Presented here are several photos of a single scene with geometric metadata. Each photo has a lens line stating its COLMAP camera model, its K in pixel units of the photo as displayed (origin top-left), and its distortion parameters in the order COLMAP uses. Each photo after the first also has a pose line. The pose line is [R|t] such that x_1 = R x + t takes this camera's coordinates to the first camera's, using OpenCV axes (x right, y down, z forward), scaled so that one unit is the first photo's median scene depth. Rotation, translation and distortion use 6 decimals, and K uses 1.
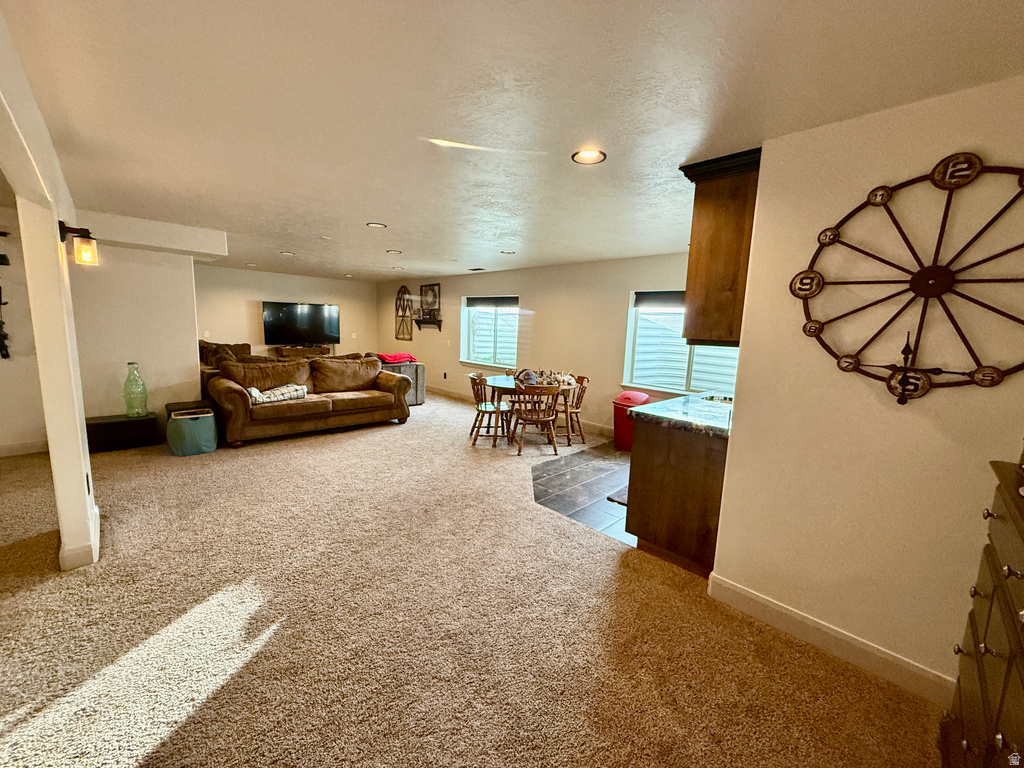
lens RADIAL K [[407.7, 0, 509.9], [0, 407.7, 384.8], [0, 0, 1]] dist [0.000434, -0.000092]
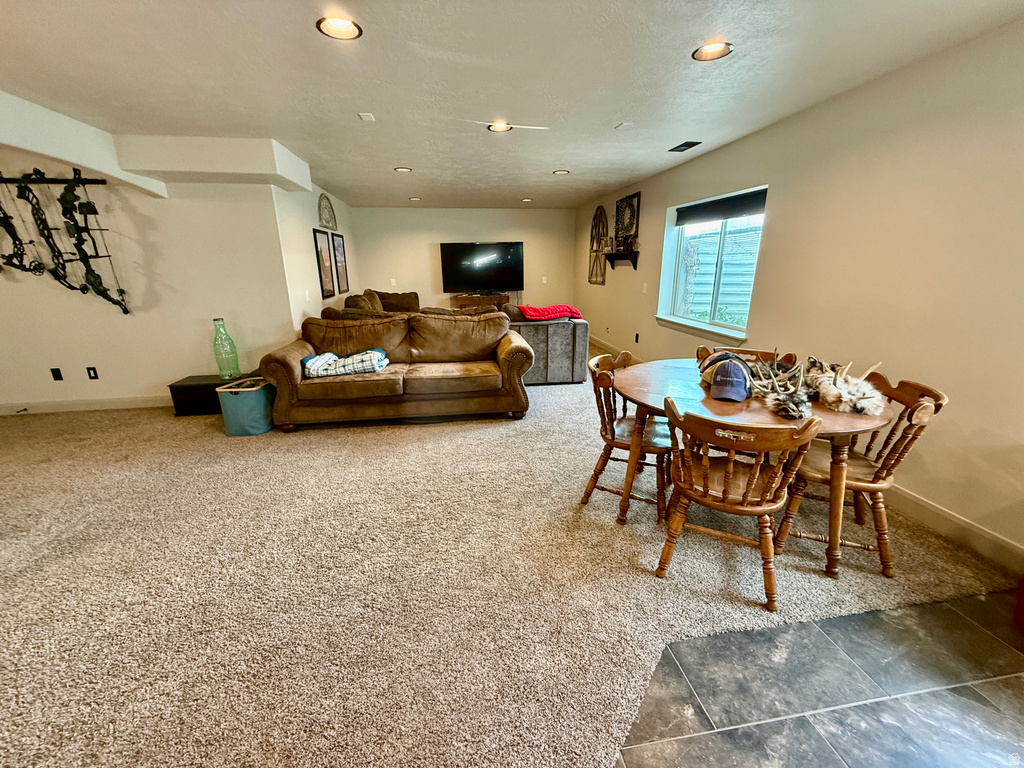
lens RADIAL K [[407.7, 0, 509.9], [0, 407.7, 384.8], [0, 0, 1]] dist [0.000434, -0.000092]
pose [[0.813540, 0.120698, -0.568845, 0.093878], [-0.042377, 0.987927, 0.149013, -0.058574], [0.579963, -0.097122, 0.808833, 0.519583]]
